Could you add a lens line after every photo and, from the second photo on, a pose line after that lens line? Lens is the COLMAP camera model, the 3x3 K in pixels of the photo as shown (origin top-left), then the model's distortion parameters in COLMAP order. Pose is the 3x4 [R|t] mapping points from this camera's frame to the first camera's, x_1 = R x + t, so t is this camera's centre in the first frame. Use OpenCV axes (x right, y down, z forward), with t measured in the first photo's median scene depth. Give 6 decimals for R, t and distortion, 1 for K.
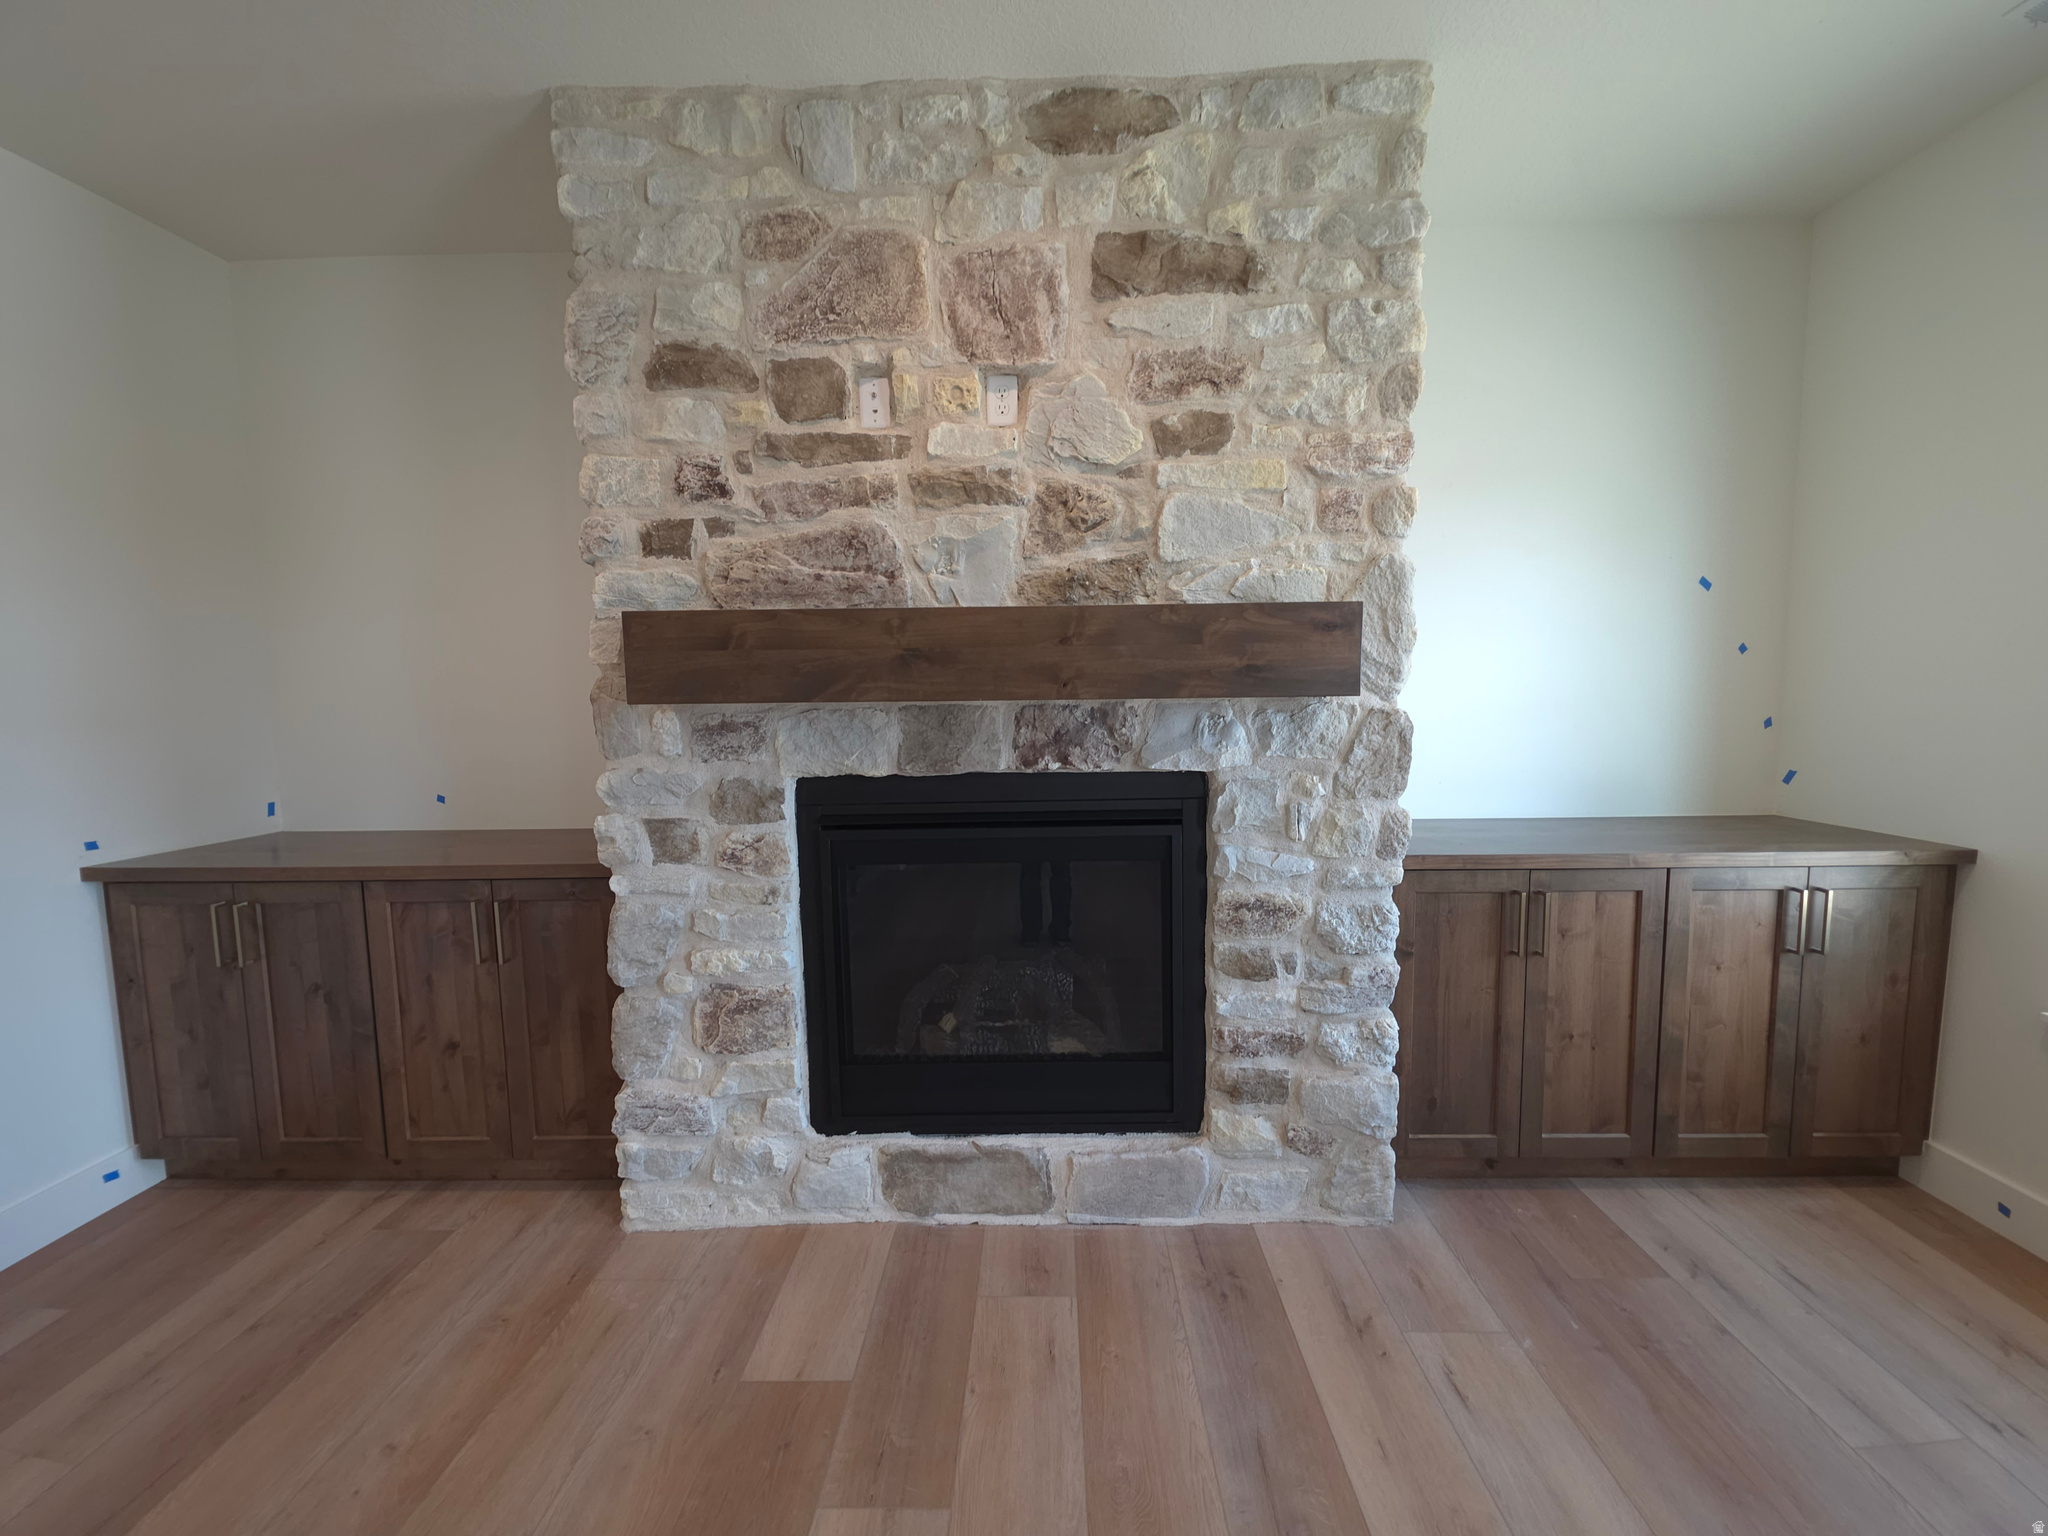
lens RADIAL K [[813.8, 0, 1027.5], [0, 813.8, 765.3], [0, 0, 1]] dist [0.005773, -0.003140]
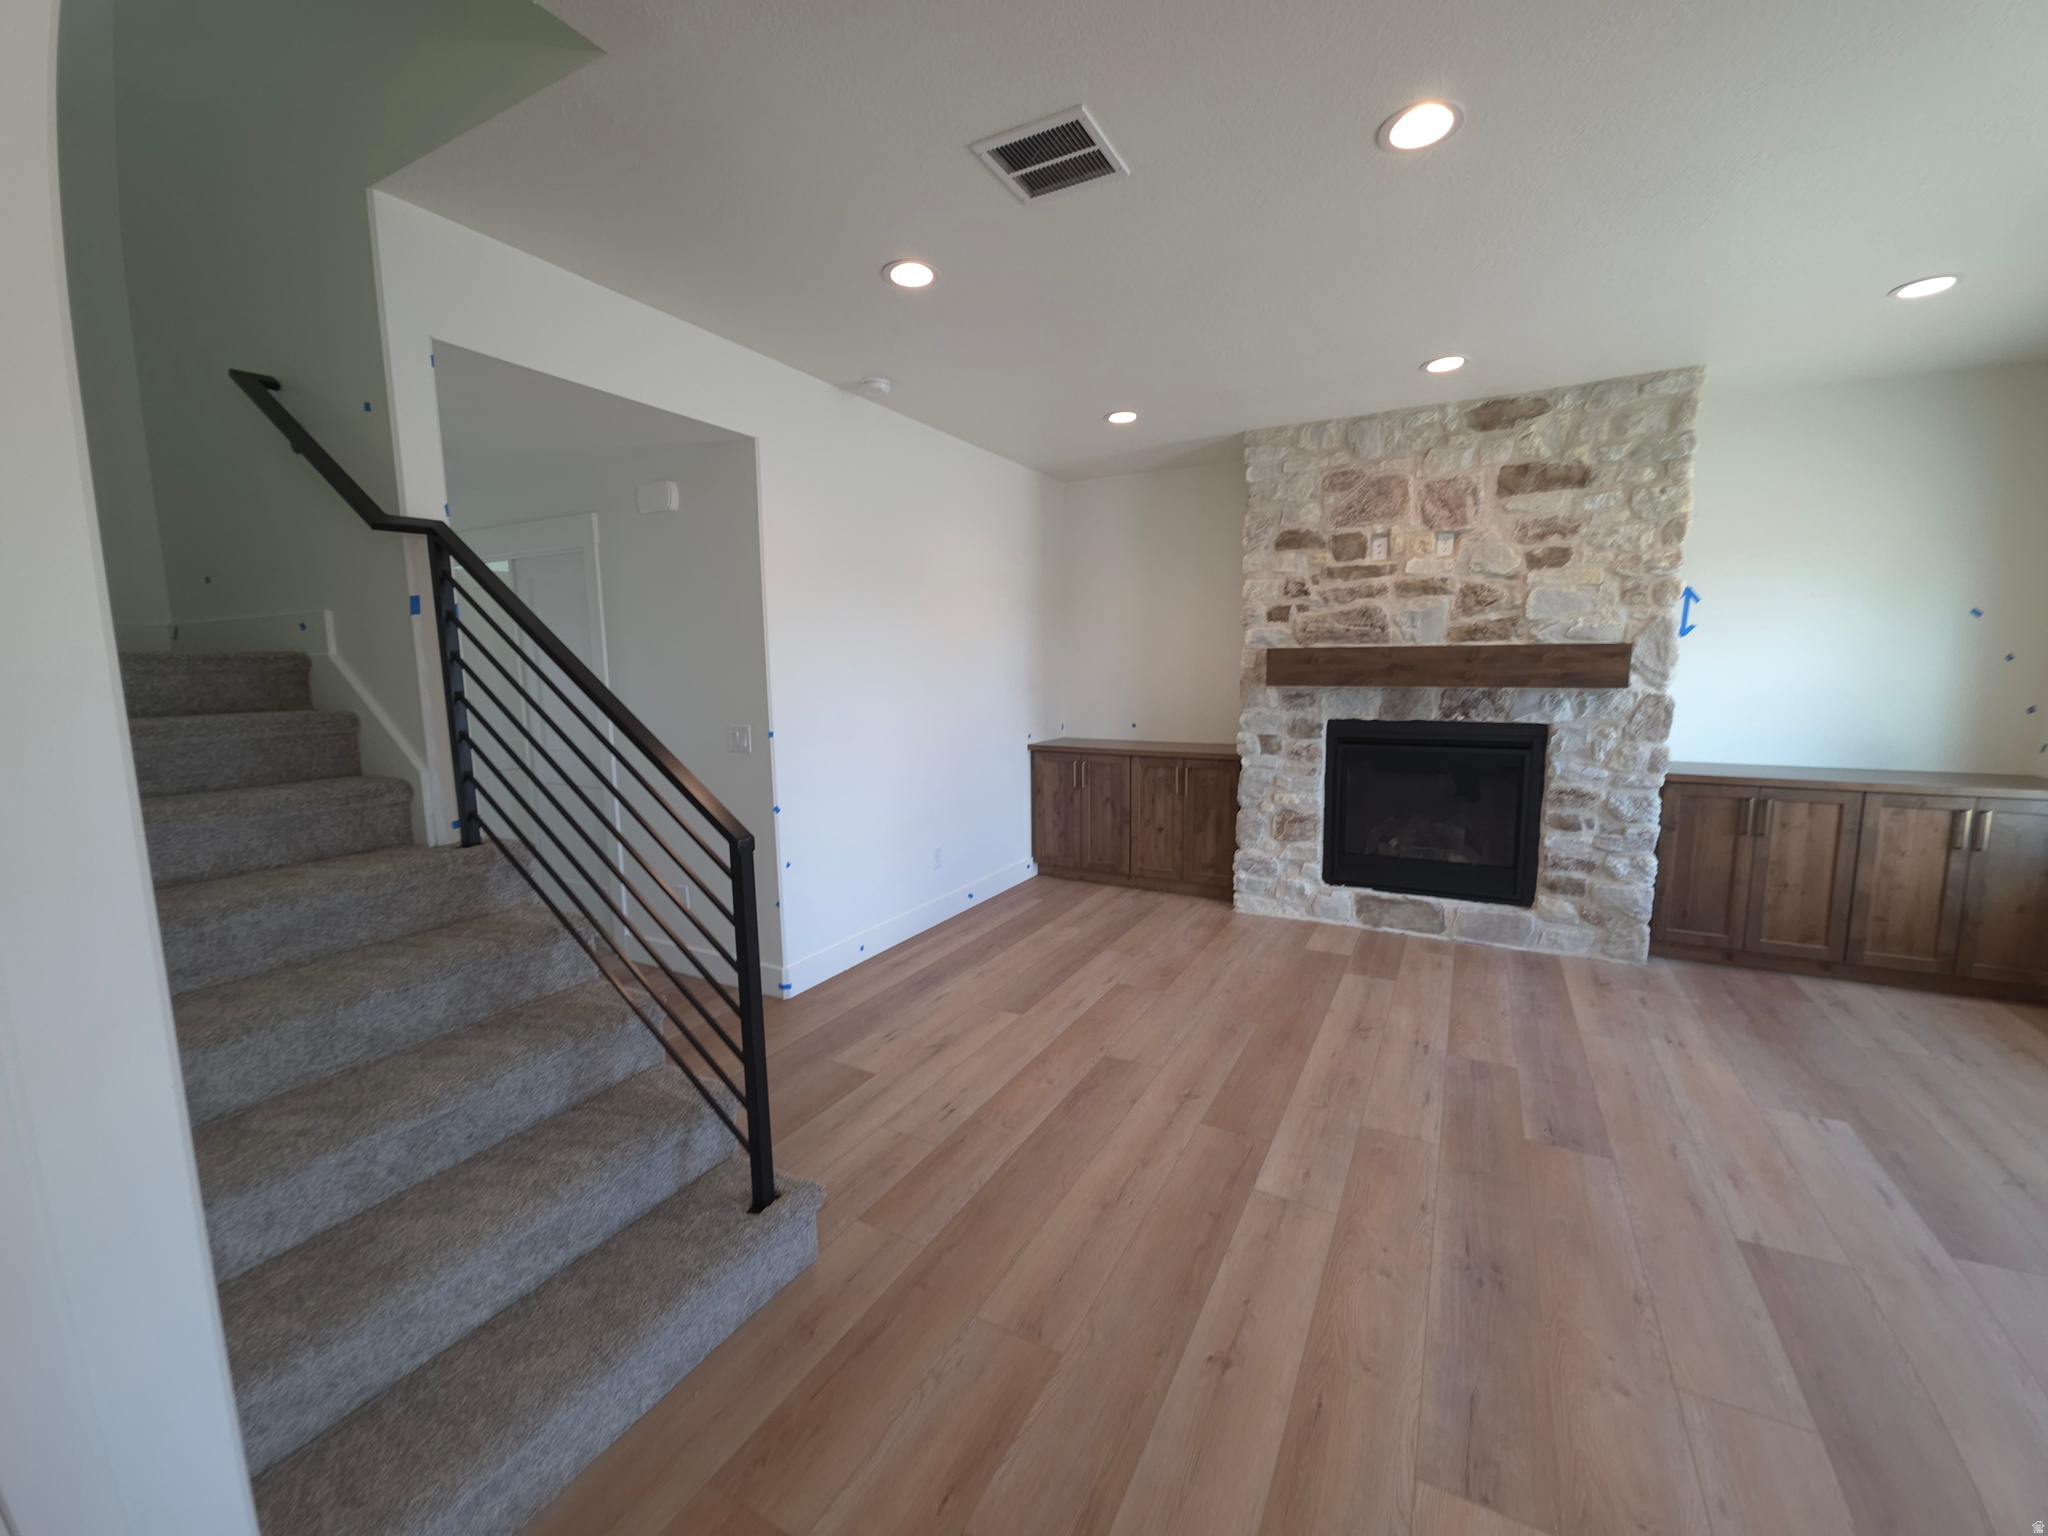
lens RADIAL K [[813.8, 0, 1024.6], [0, 813.8, 764.6], [0, 0, 1]] dist [0.005773, -0.003140]
pose [[0.889691, 0.063267, -0.452158, -0.009367], [-0.044187, 0.997635, 0.052647, 0.059505], [0.454419, -0.026860, 0.890383, -1.372884]]
